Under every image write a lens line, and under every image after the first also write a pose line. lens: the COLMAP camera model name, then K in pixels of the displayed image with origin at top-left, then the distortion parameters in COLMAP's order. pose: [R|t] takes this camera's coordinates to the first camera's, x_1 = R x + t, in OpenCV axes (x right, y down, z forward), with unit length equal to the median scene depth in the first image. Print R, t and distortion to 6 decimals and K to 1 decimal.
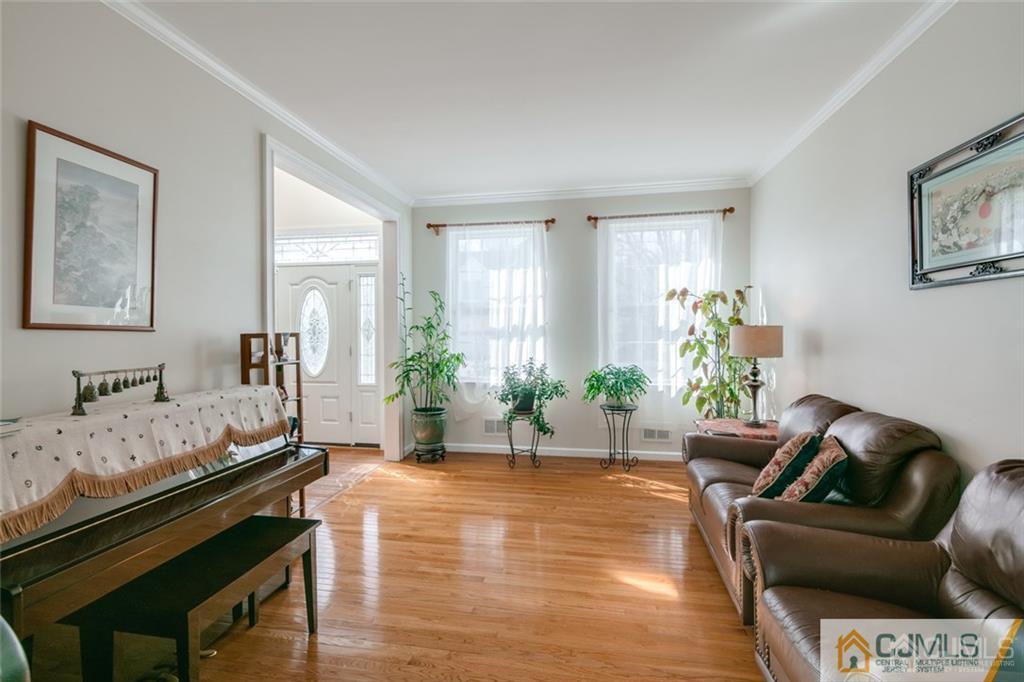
lens RADIAL K [[493.2, 0, 494.6], [0, 493.2, 342.6], [0, 0, 1]] dist [0.008944, -0.002165]
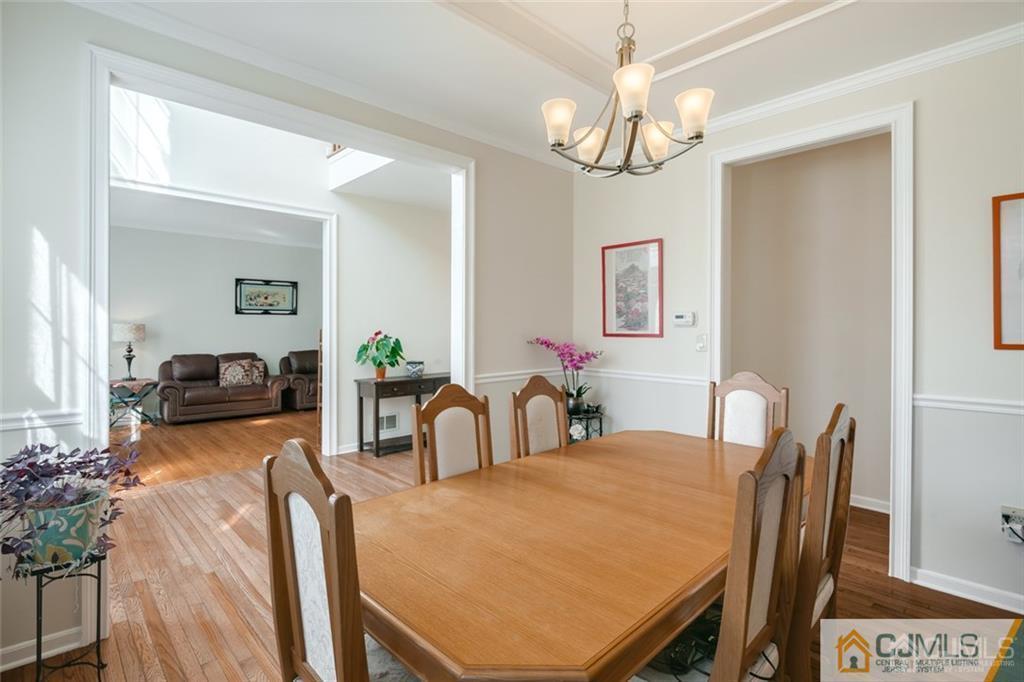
lens RADIAL K [[493.2, 0, 505.6], [0, 493.2, 331.3], [0, 0, 1]] dist [0.008944, -0.002165]
pose [[-0.811160, -0.008078, 0.584769, -1.083891], [0.015063, 0.999284, 0.034699, -0.033477], [-0.584631, 0.036955, -0.810457, 1.113718]]
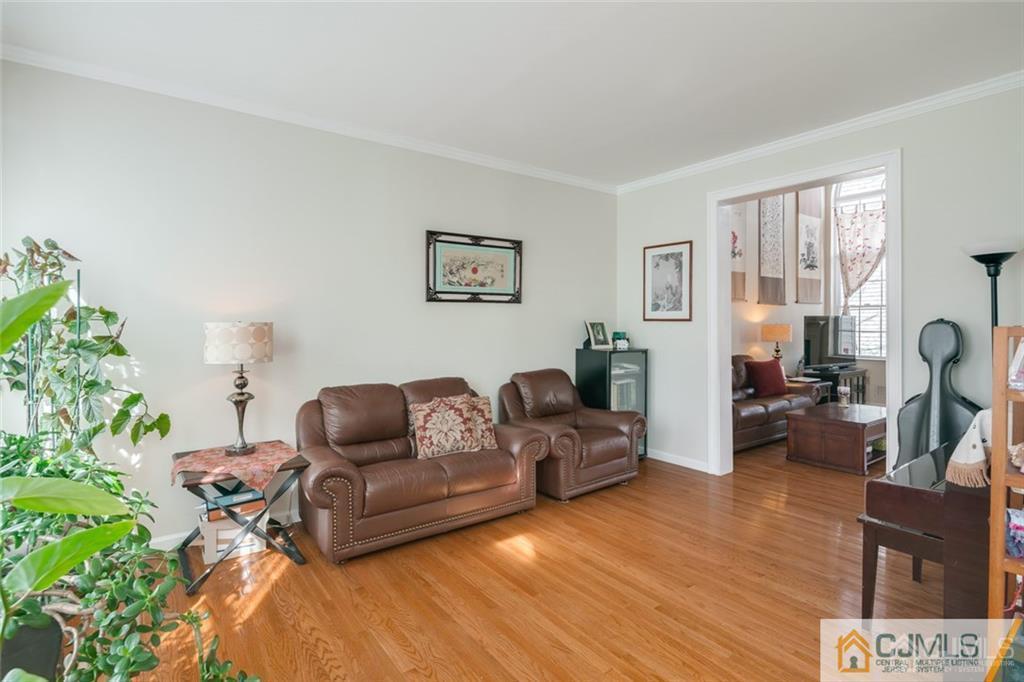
lens RADIAL K [[493.2, 0, 499.4], [0, 493.2, 328.0], [0, 0, 1]] dist [0.008944, -0.002165]
pose [[-0.723956, 0.003784, 0.689836, -0.204381], [0.032152, 0.999083, 0.028263, -0.024041], [-0.689097, 0.042641, -0.723414, 0.864016]]
